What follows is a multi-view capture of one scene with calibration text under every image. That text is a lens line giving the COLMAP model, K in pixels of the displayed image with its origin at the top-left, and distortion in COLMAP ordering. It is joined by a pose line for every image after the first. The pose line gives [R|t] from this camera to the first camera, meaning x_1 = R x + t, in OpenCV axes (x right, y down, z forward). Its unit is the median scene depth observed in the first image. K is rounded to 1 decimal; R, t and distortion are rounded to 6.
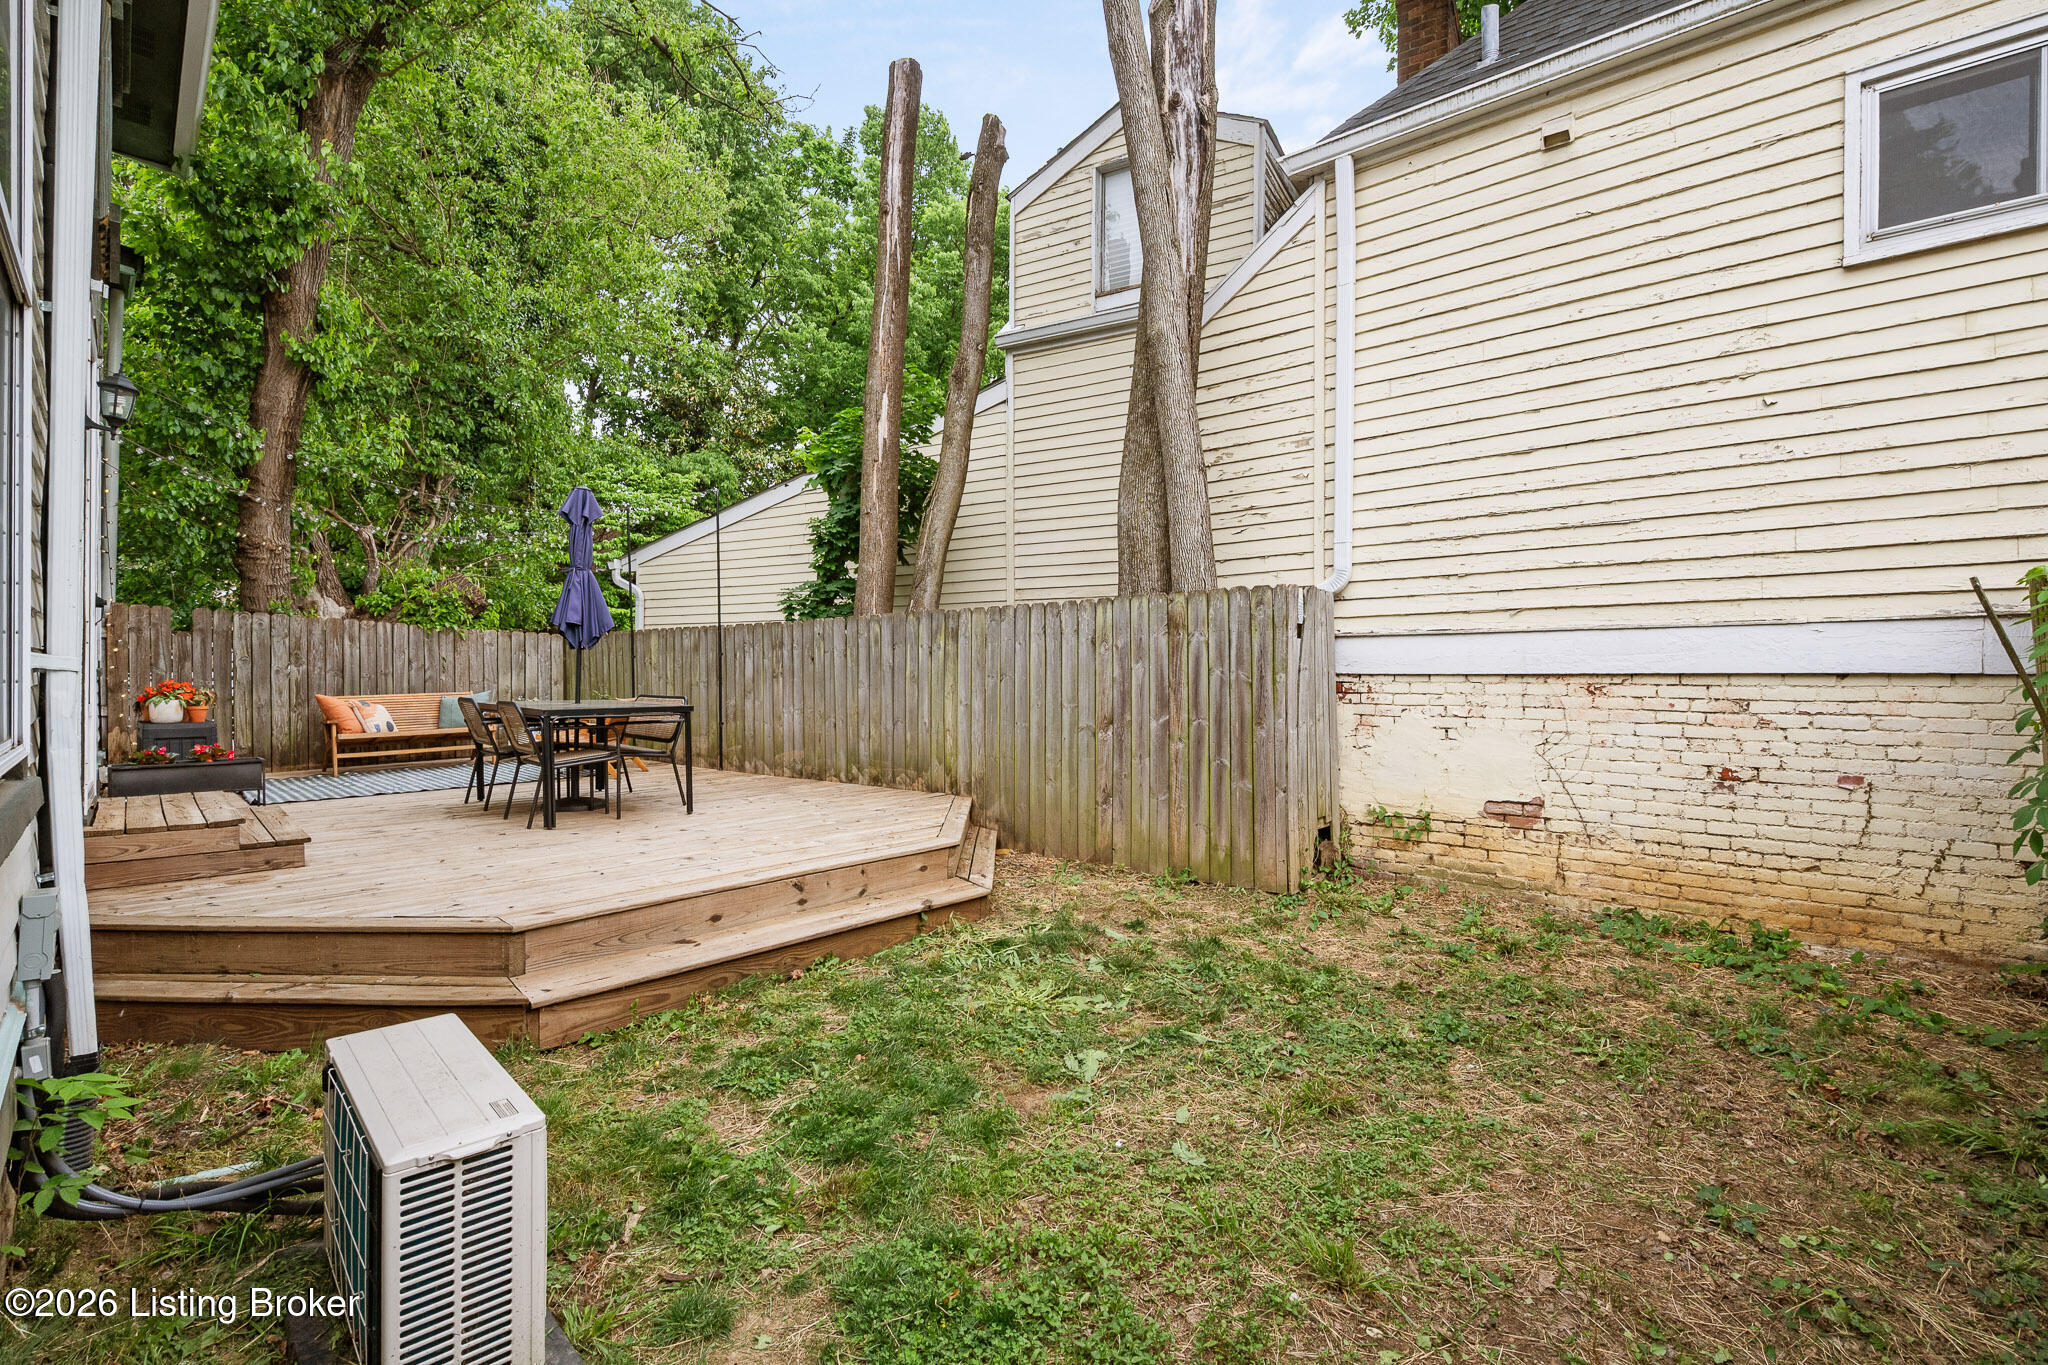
lens RADIAL K [[922.9, 0, 1018.6], [0, 922.9, 676.4], [0, 0, 1]] dist [-0.003834, -0.000362]
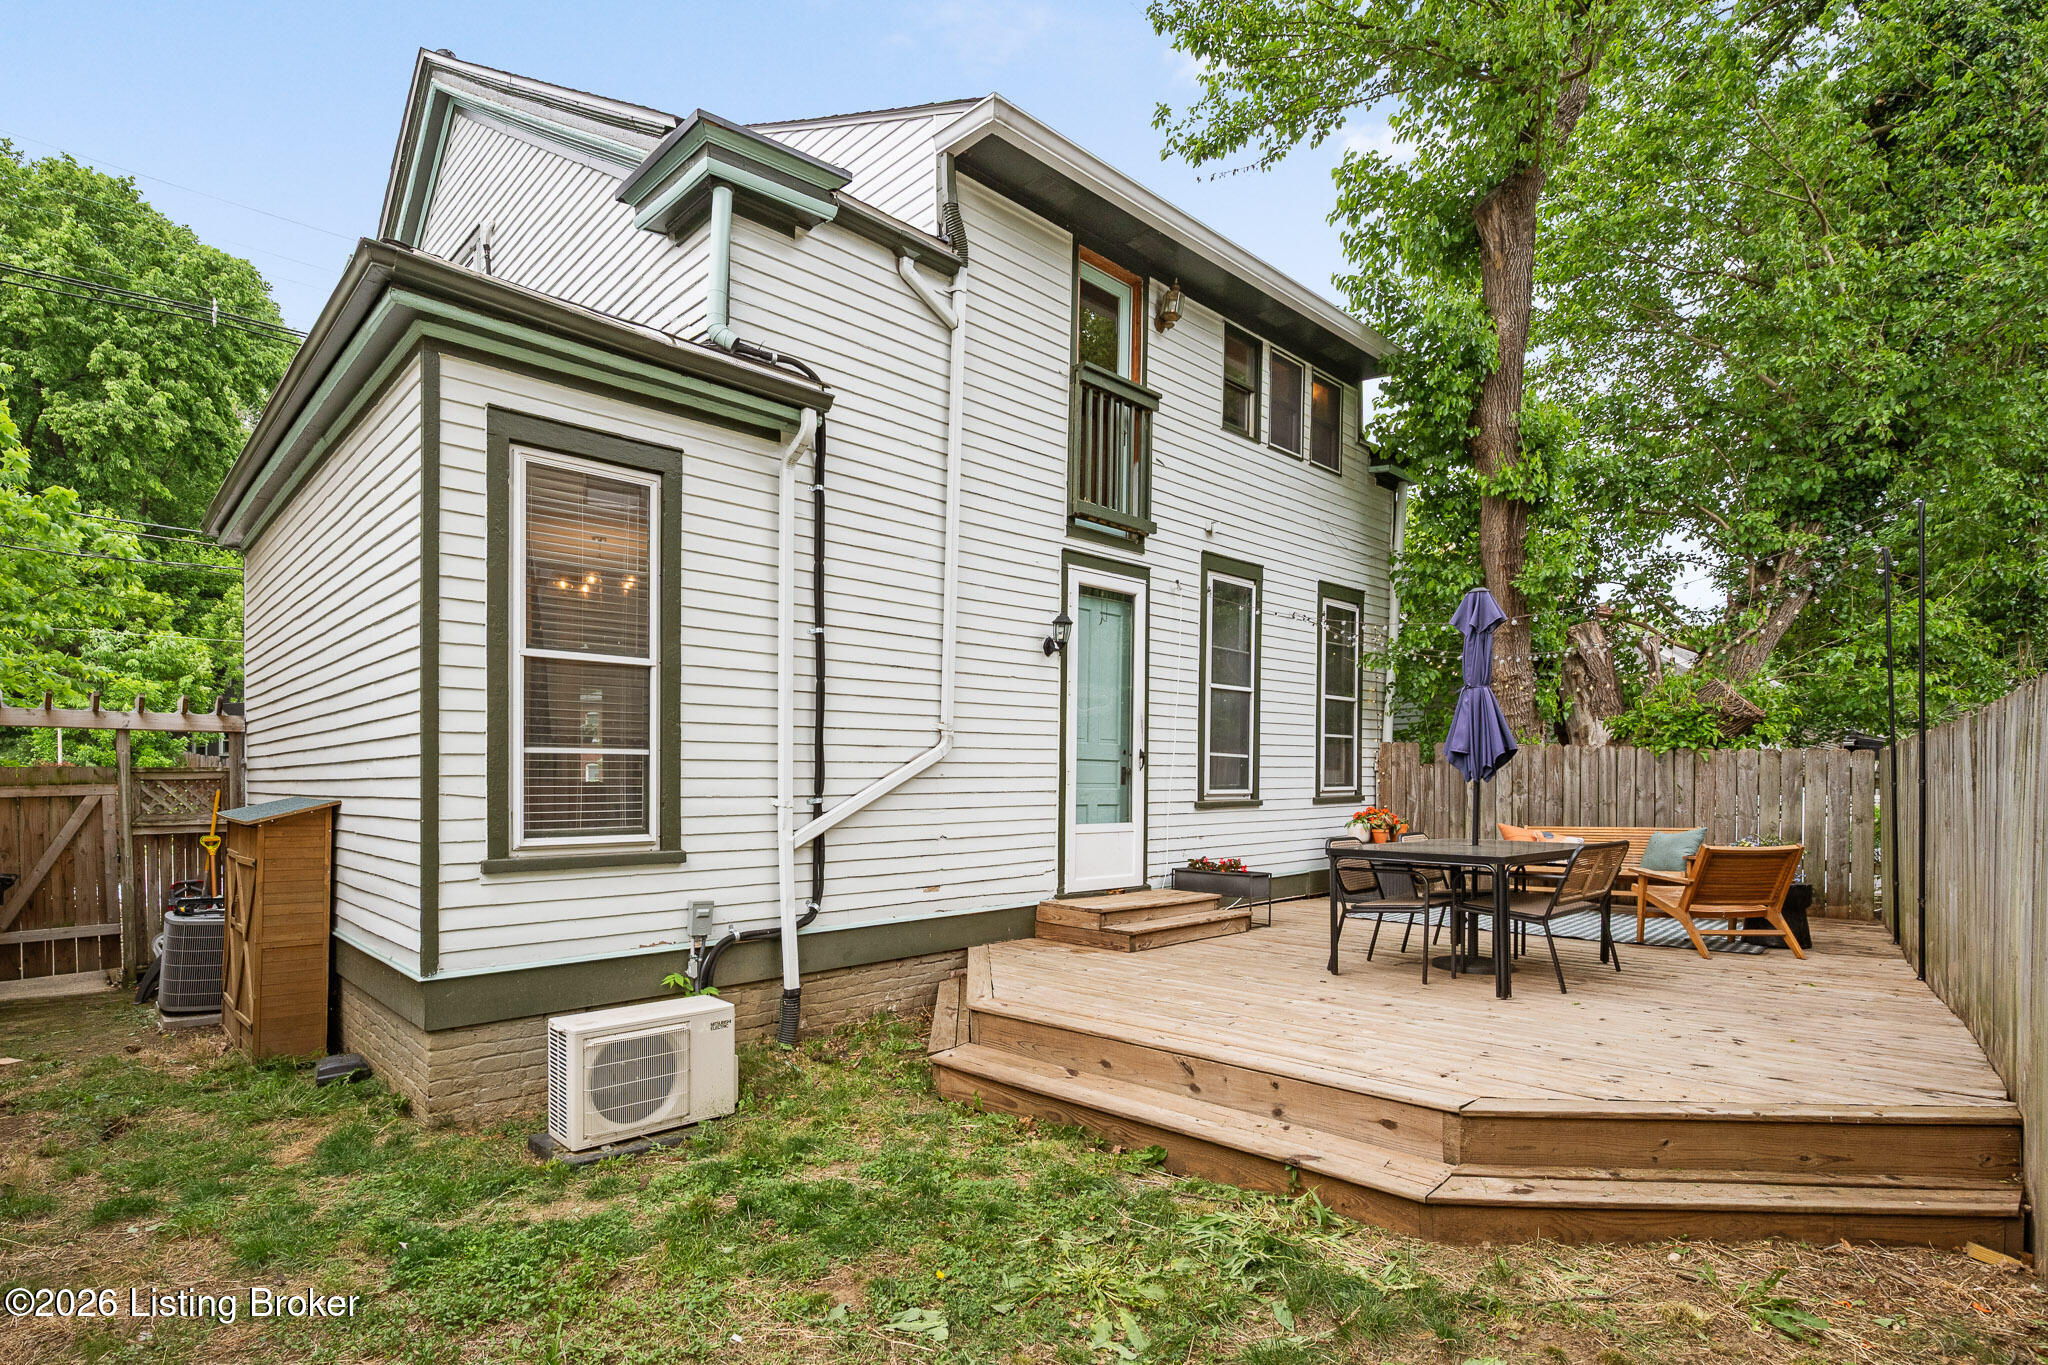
lens RADIAL K [[1010.9, 0, 893.2], [0, 1010.9, 784.3], [0, 0, 1]] dist [0.001737, 0.000749]
pose [[-0.070562, -0.000641, -0.997507, 0.371682], [-0.007833, 0.999969, -0.000089, -0.017390], [0.997477, 0.007807, -0.070565, 0.409216]]
